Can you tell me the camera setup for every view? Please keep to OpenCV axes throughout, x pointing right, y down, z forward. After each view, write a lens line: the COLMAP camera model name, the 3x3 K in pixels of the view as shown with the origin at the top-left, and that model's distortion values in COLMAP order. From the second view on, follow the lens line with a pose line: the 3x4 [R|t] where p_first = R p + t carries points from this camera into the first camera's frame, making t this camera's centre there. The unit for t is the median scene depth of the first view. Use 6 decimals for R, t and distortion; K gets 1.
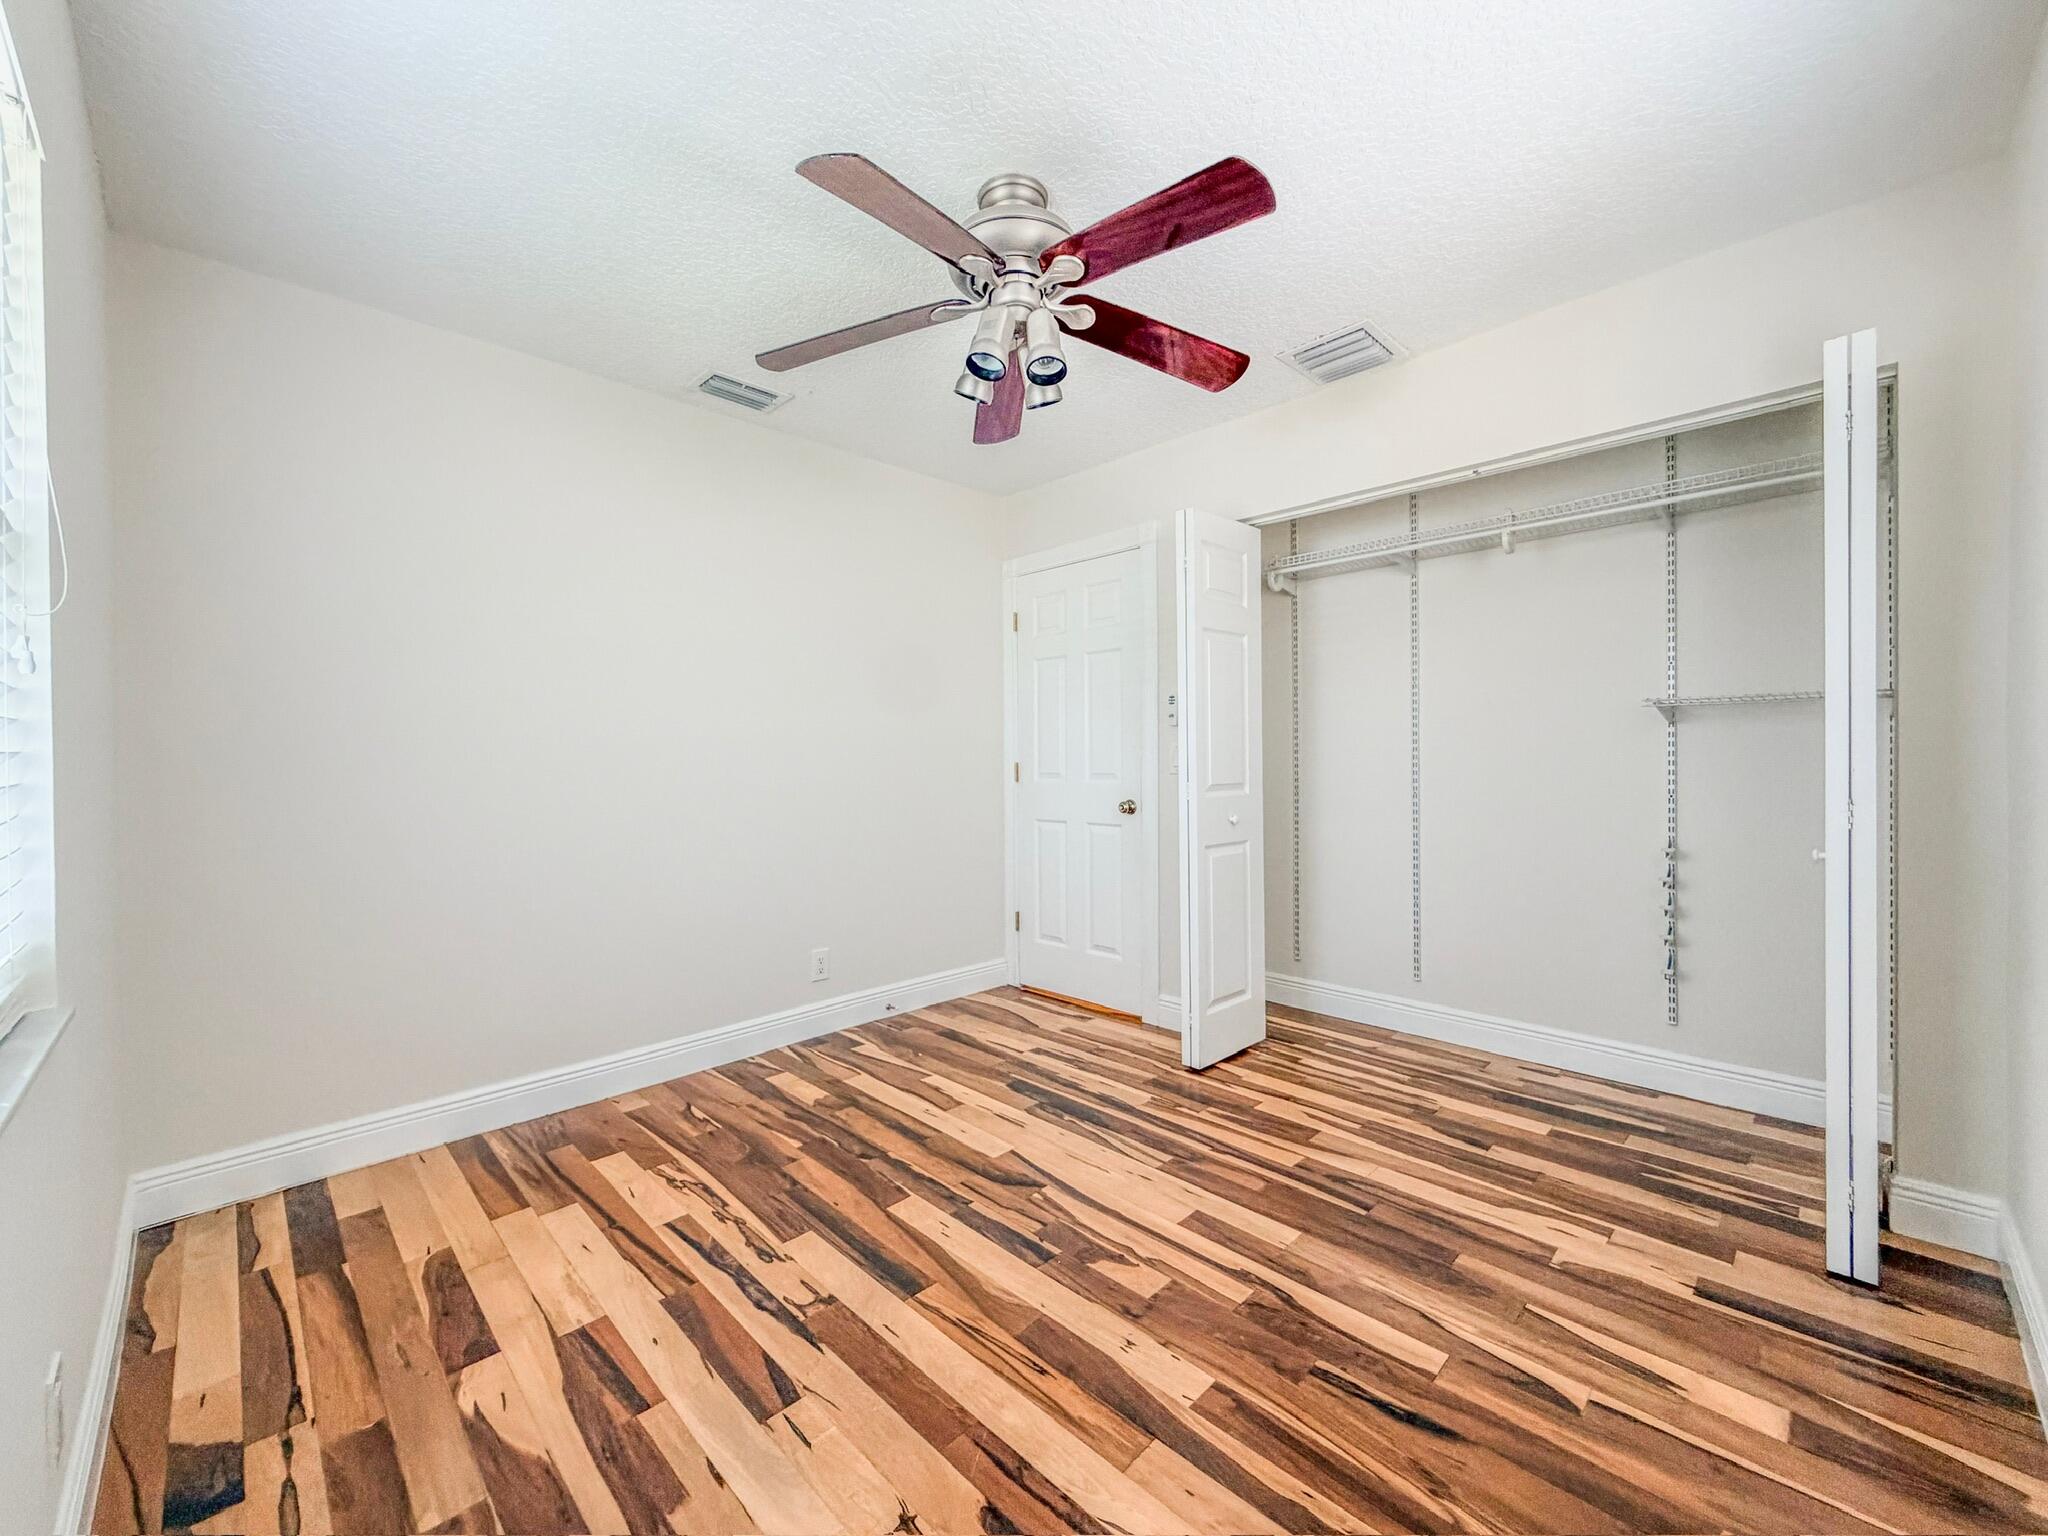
lens RADIAL K [[814.2, 0, 1021.1], [0, 814.2, 767.1], [0, 0, 1]] dist [-0.000870, 0.000032]
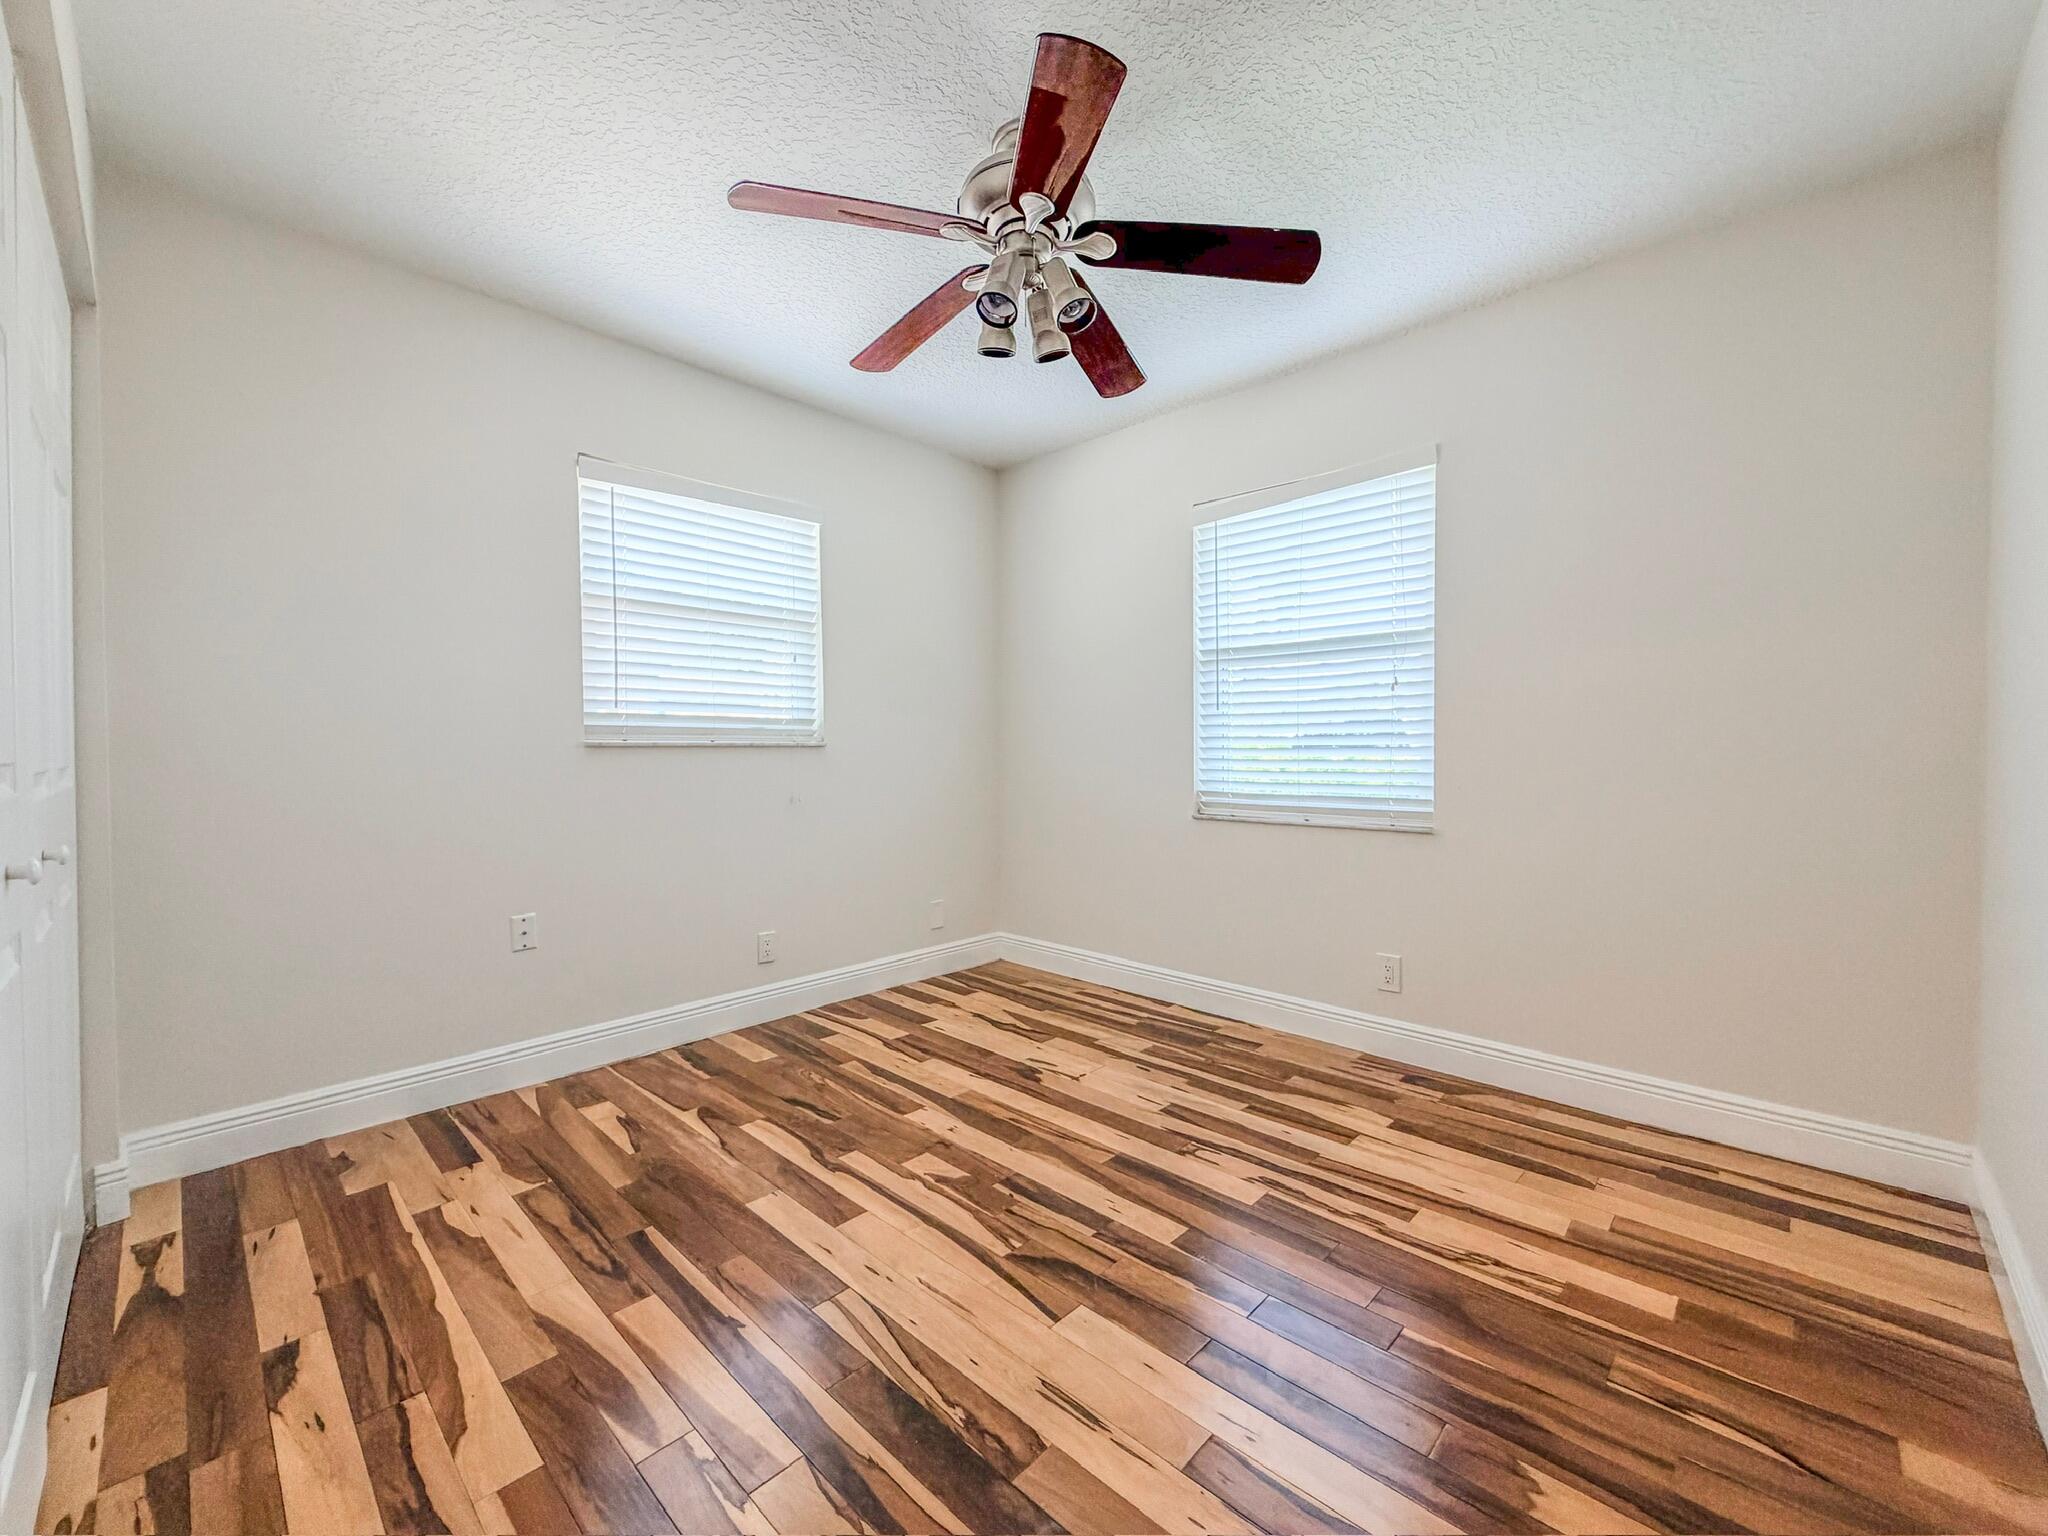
lens RADIAL K [[814.2, 0, 1021.1], [0, 814.2, 767.1], [0, 0, 1]] dist [-0.000870, 0.000032]
pose [[-0.999413, 0.013473, -0.031510, 0.038807], [0.012504, 0.999449, 0.030732, 0.022174], [0.031907, 0.030320, -0.999031, 2.025884]]
